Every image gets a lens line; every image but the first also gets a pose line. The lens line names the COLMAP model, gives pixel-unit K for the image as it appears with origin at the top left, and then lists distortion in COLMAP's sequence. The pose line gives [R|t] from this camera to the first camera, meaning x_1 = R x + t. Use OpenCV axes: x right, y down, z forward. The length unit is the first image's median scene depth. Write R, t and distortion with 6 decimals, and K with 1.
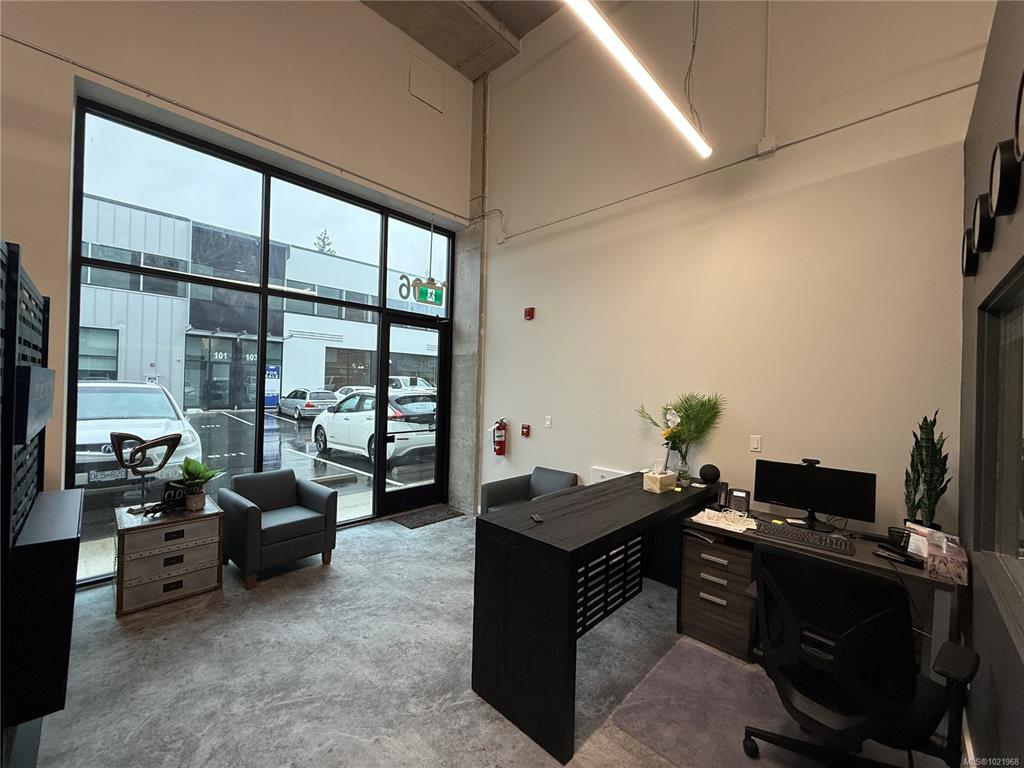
lens RADIAL K [[407.6, 0, 508.3], [0, 407.6, 383.7], [0, 0, 1]] dist [-0.000540, -0.000293]
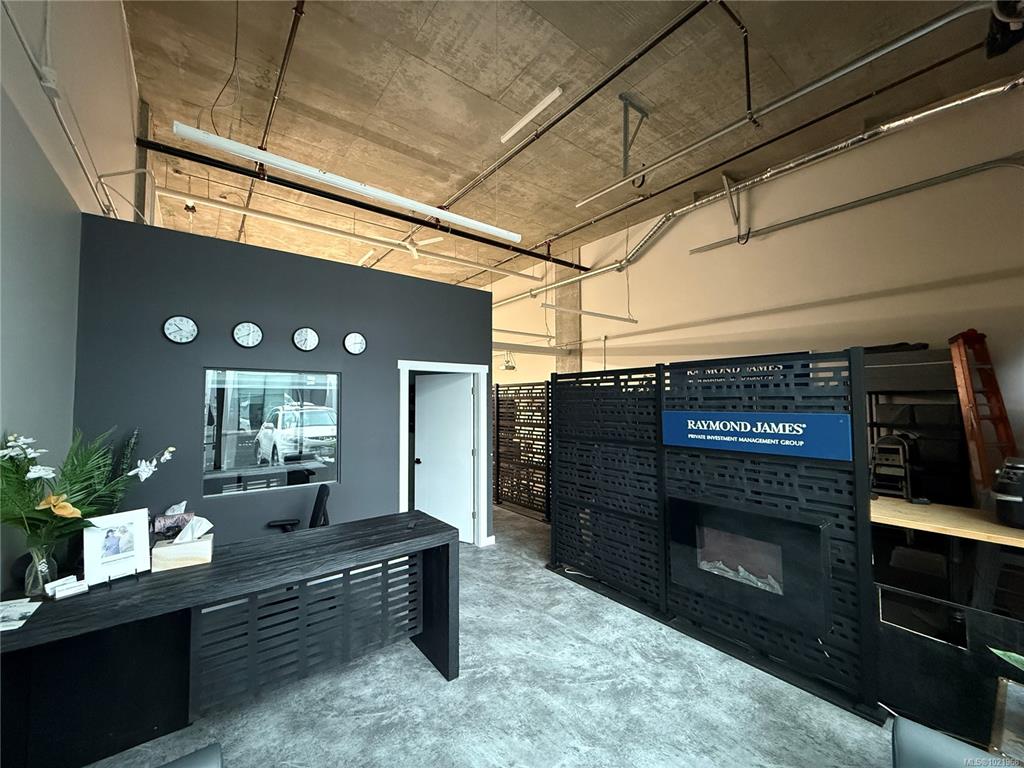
lens RADIAL K [[406.7, 0, 508.1], [0, 406.7, 383.5], [0, 0, 1]] dist [-0.001311, 0.000137]
pose [[-0.989659, -0.015059, 0.142647, -0.354232], [-0.021610, 0.998776, -0.044488, -0.044650], [-0.141803, -0.047110, -0.988773, 2.004045]]
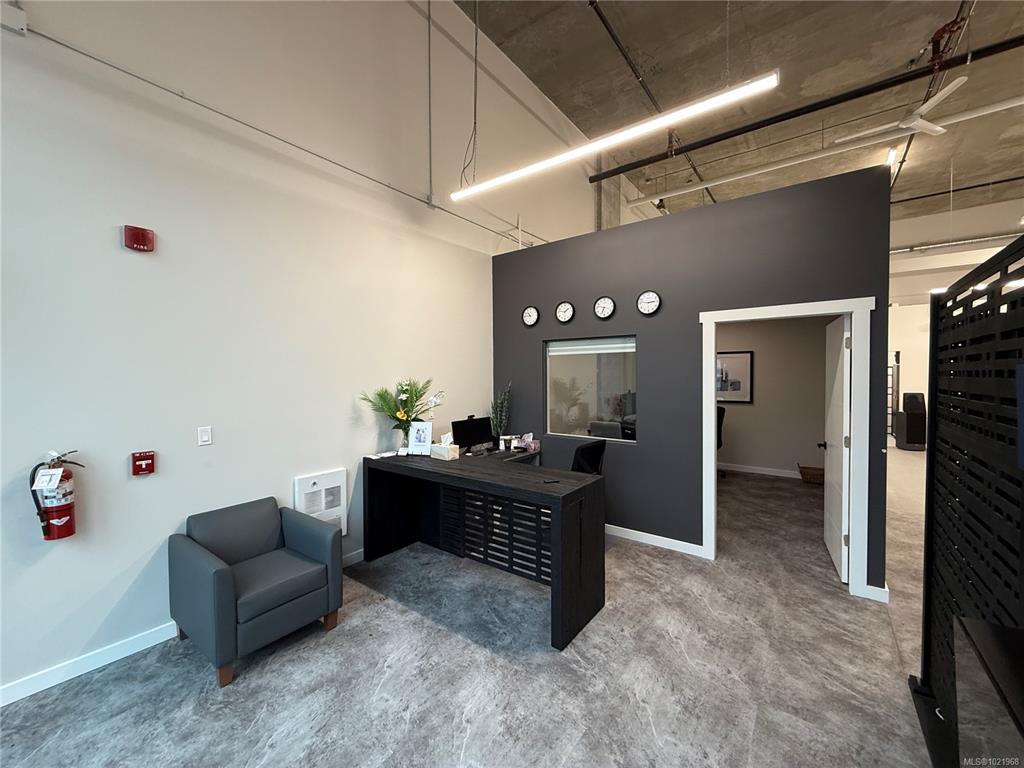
lens RADIAL K [[407.6, 0, 508.3], [0, 407.6, 383.7], [0, 0, 1]] dist [-0.000540, -0.000293]
pose [[-0.122035, -0.045483, 0.991483, -1.042201], [-0.001187, 0.998955, 0.045680, -0.023113], [-0.992525, 0.004398, -0.121961, 1.172347]]
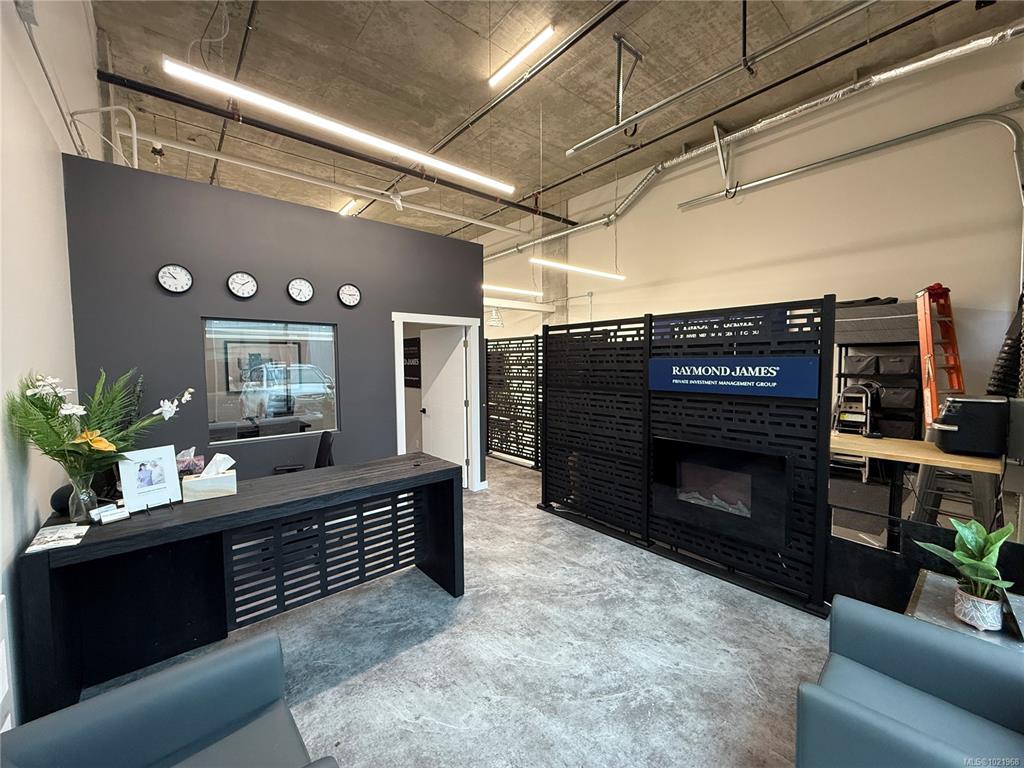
lens RADIAL K [[407.6, 0, 508.3], [0, 407.6, 383.7], [0, 0, 1]] dist [-0.000540, -0.000293]
pose [[-0.994814, -0.022951, 0.099085, -0.319045], [-0.017687, 0.998401, 0.053686, -0.004149], [-0.100158, 0.051656, -0.993630, 2.077645]]
